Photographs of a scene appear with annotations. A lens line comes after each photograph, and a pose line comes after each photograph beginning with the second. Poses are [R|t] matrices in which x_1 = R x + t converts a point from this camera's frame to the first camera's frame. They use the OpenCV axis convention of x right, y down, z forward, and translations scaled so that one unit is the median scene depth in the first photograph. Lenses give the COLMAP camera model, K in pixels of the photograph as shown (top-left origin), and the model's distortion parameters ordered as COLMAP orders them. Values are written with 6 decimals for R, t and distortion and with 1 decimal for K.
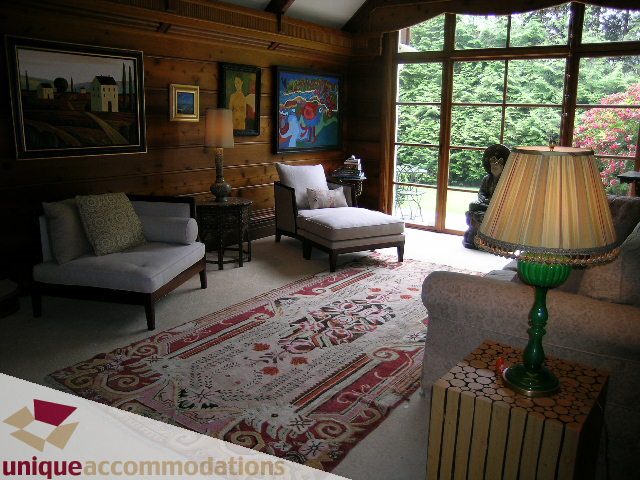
lens RADIAL K [[526.0, 0, 323.6], [0, 526.0, 240.3], [0, 0, 1]] dist [-0.126125, 0.073382]
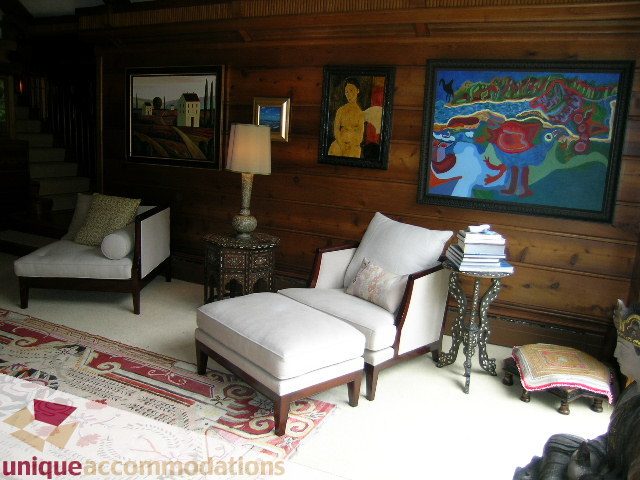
lens RADIAL K [[526.0, 0, 322.1], [0, 526.0, 240.3], [0, 0, 1]] dist [-0.126125, 0.073382]
pose [[0.195943, 0.192010, -0.961633, 0.679704], [-0.265271, 0.954459, 0.136526, -0.241020], [0.944054, 0.228343, 0.237954, 1.032065]]
